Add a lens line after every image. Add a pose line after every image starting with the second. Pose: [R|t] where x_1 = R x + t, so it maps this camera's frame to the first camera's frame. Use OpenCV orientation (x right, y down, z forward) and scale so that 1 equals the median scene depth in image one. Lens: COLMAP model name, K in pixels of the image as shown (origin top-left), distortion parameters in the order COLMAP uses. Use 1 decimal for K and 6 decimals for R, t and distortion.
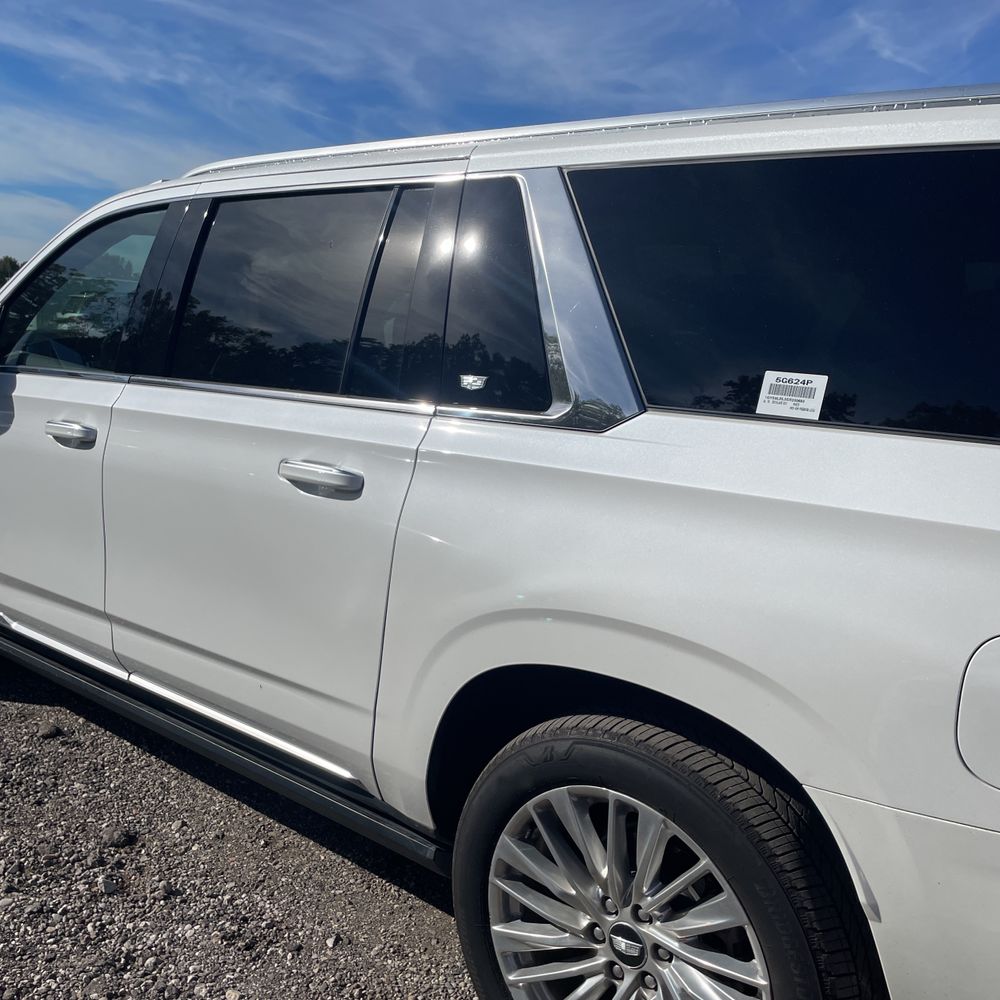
lens RADIAL K [[1043.3, 0, 492.5], [0, 1043.3, 505.5], [0, 0, 1]] dist [0.025995, 0.000000]
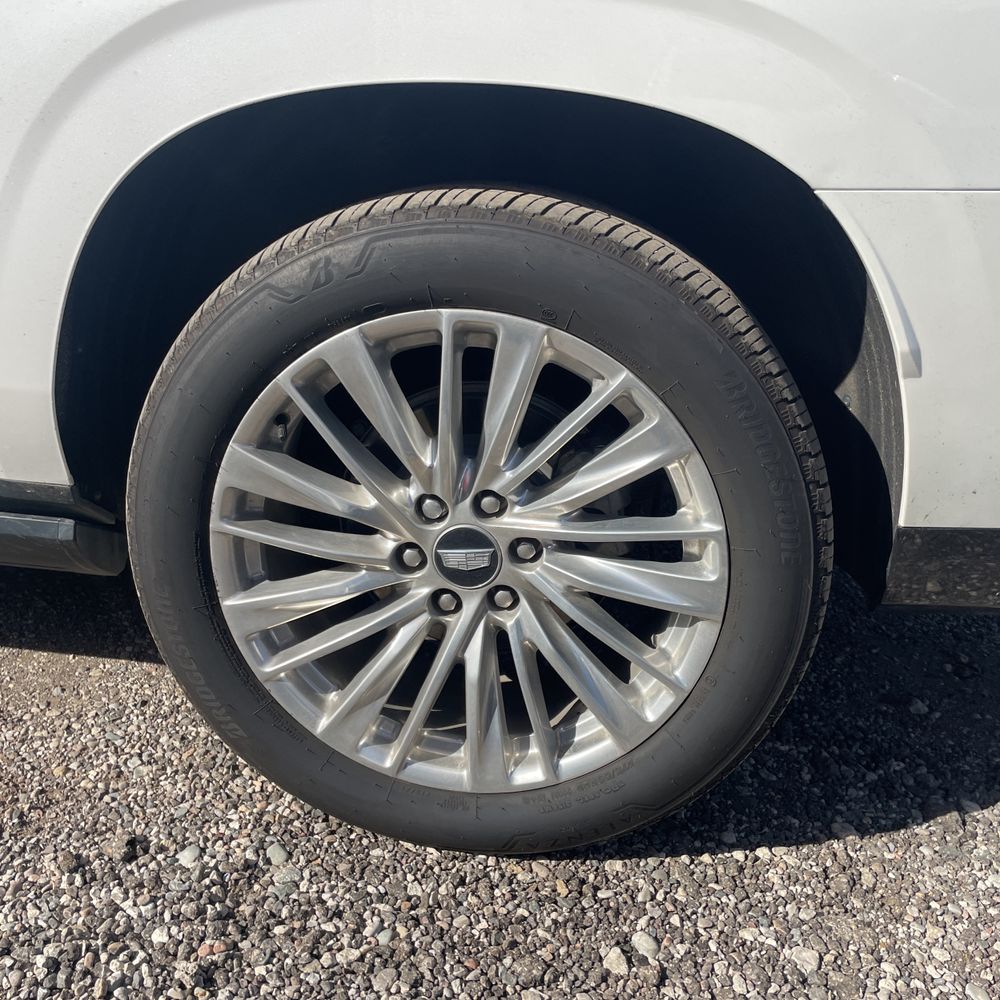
lens RADIAL K [[1043.3, 0, 500.0], [0, 1043.3, 491.4], [0, 0, 1]] dist [0.025995, 0.000000]
pose [[0.837323, -0.182231, 0.515443, -0.148063], [0.077104, 0.972751, 0.218655, 0.191372], [-0.541243, -0.143342, 0.828558, 0.364432]]
